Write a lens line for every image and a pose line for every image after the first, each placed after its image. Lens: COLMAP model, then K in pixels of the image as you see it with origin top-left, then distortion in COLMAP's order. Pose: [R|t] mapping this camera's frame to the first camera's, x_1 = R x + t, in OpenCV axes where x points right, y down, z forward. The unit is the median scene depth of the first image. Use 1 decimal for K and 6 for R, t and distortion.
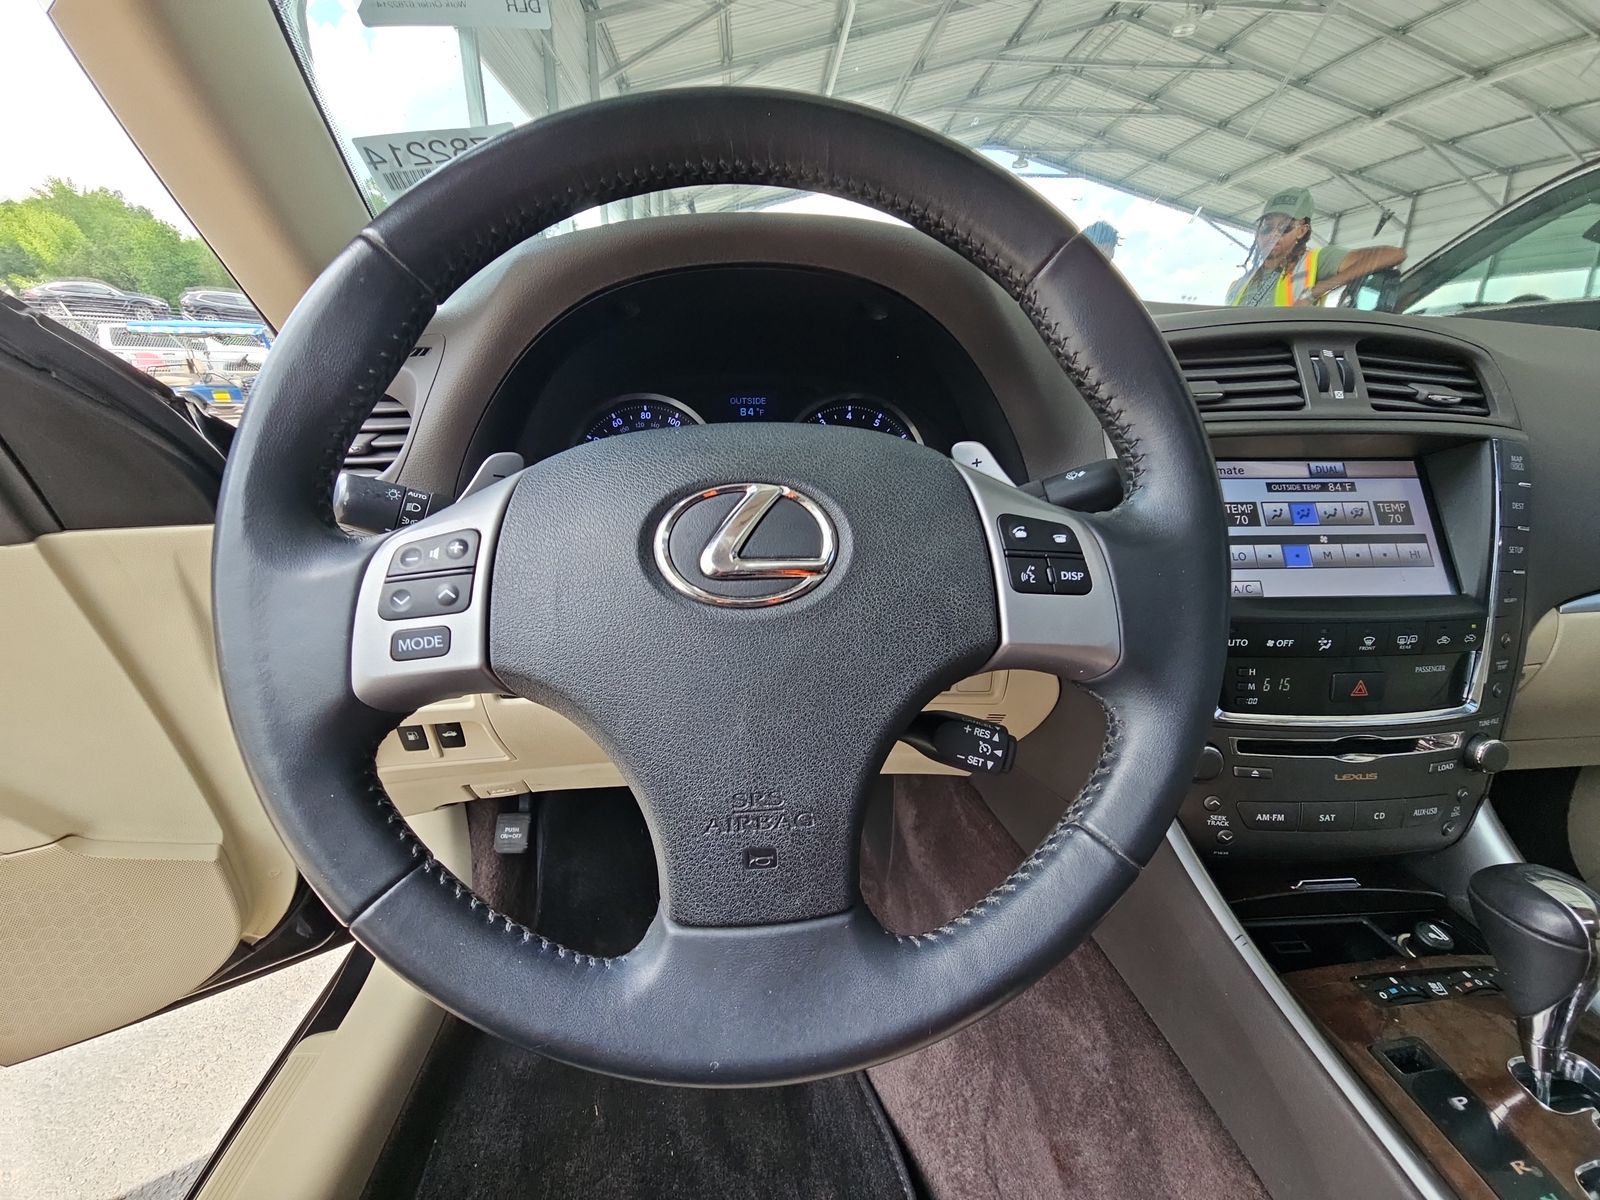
lens RADIAL K [[702.1, 0, 798.3], [0, 702.1, 597.8], [0, 0, 1]] dist [0.002732, -0.005226]
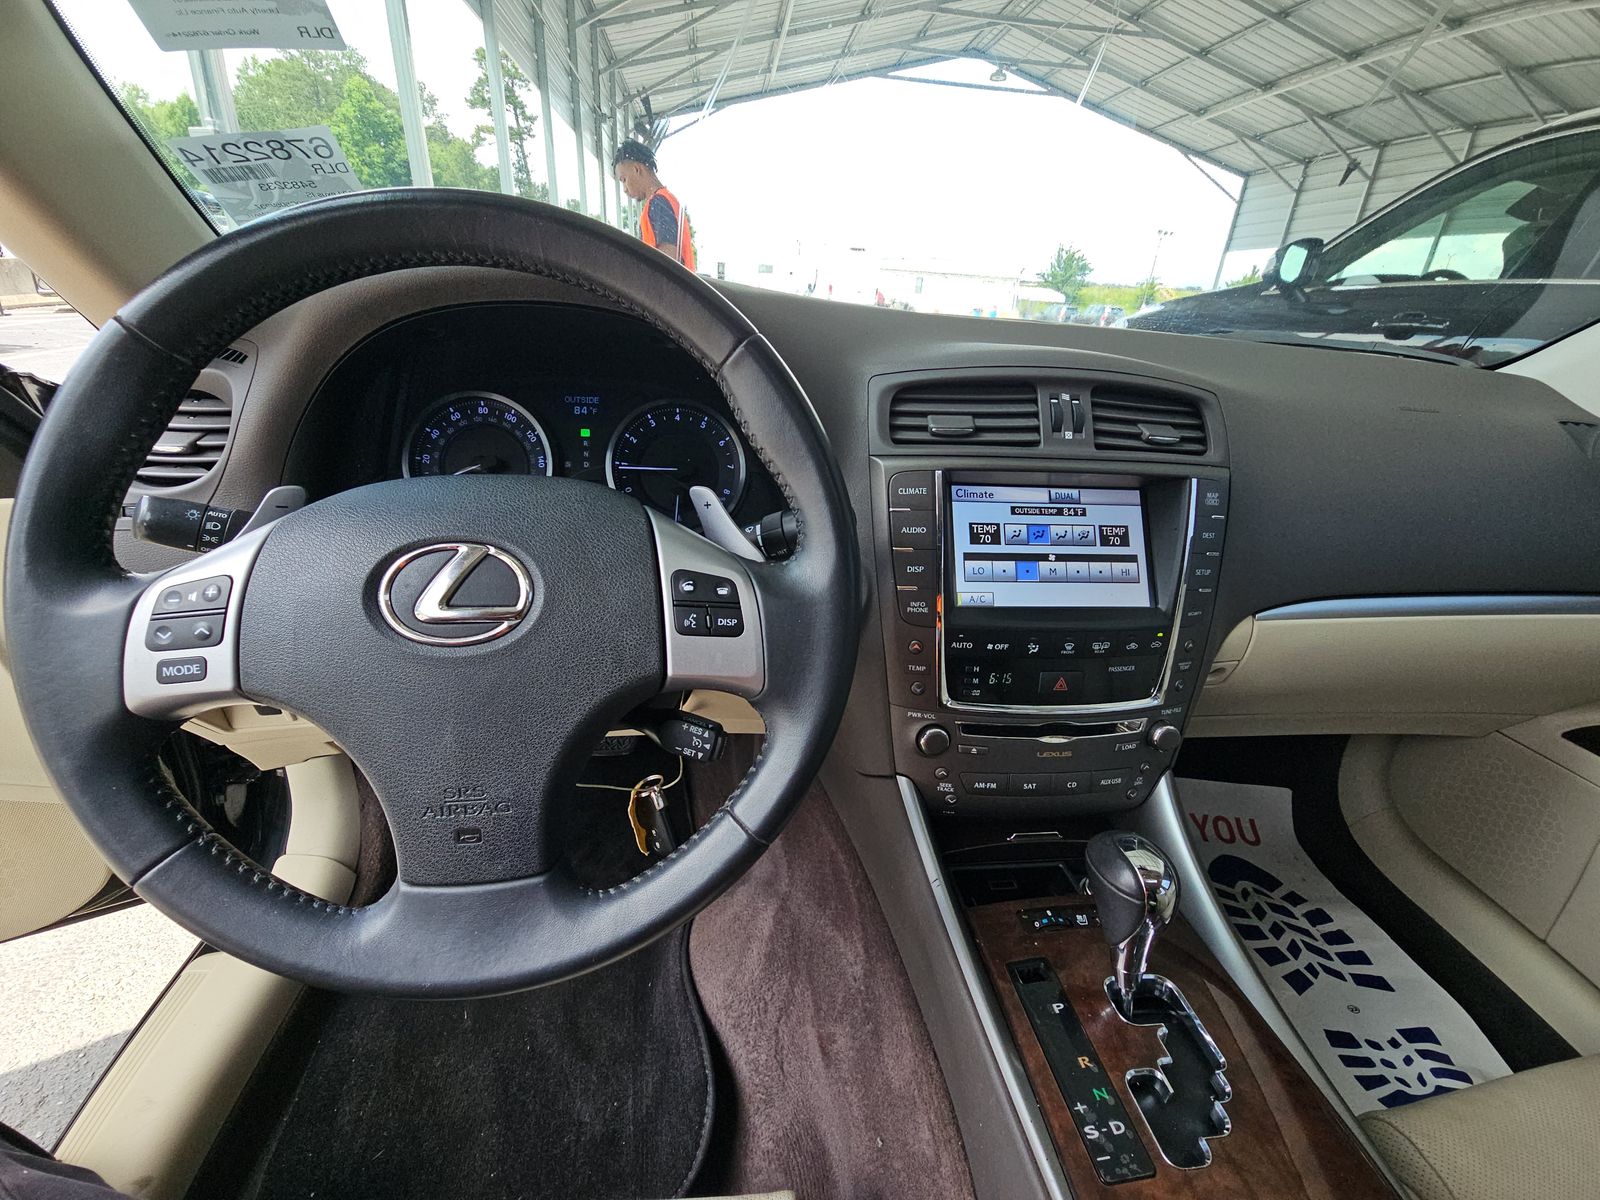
lens RADIAL K [[702.1, 0, 805.0], [0, 702.1, 606.4], [0, 0, 1]] dist [0.002732, -0.005226]
pose [[0.997347, 0.024974, 0.068383, 0.259162], [-0.032330, 0.993553, 0.108663, -0.118633], [-0.065228, -0.110586, 0.991724, -0.159169]]
